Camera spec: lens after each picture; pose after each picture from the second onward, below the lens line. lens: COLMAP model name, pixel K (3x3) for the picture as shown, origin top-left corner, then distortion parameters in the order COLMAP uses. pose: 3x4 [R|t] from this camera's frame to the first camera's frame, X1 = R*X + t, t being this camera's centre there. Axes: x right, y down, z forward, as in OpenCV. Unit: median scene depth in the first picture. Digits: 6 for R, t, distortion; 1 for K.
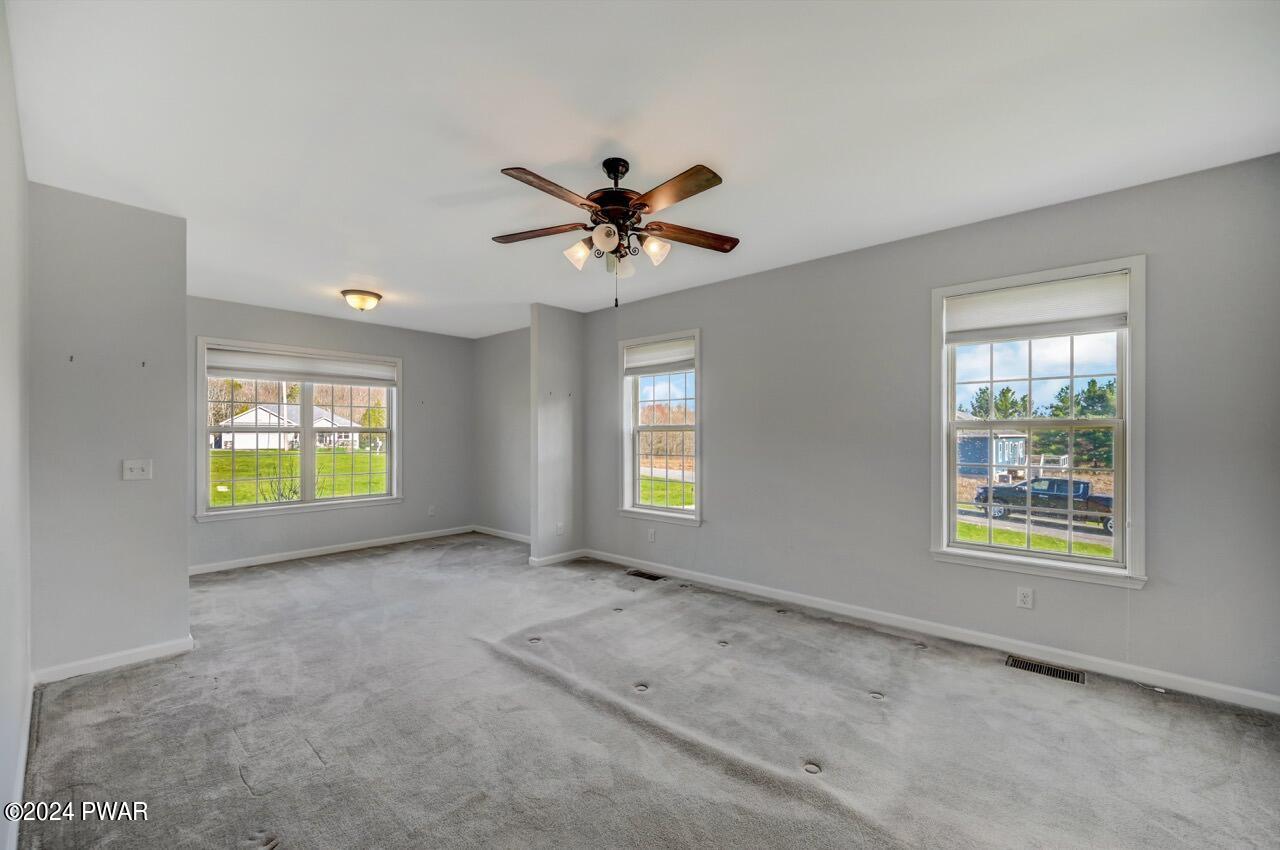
lens RADIAL K [[506.0, 0, 646.4], [0, 506.0, 428.3], [0, 0, 1]] dist [0.000085, -0.000073]
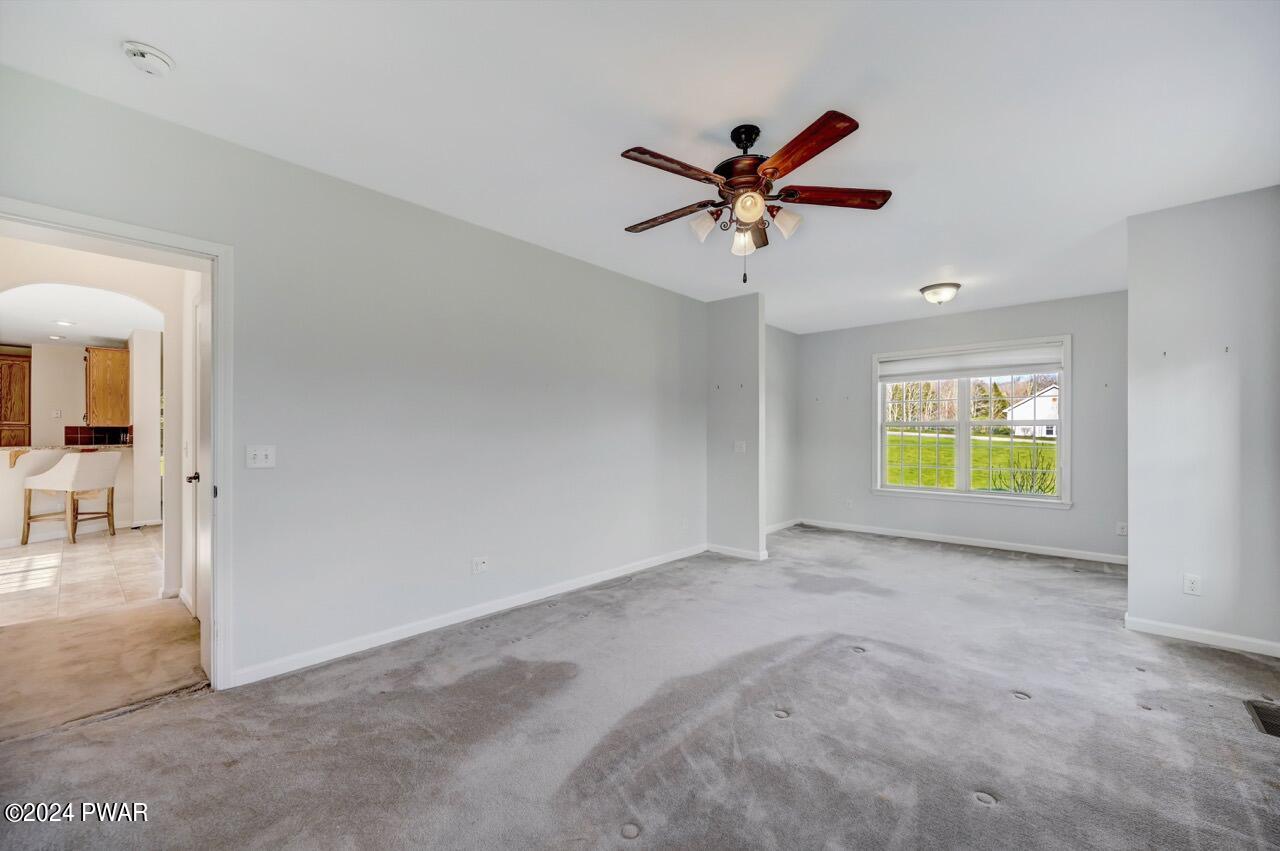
lens RADIAL K [[506.0, 0, 646.4], [0, 506.0, 428.8], [0, 0, 1]] dist [0.000085, -0.000073]
pose [[0.007271, -0.009719, -0.999926, 0.447878], [0.011265, 0.999890, -0.009637, 0.020744], [0.999910, -0.011194, 0.007380, 0.408582]]
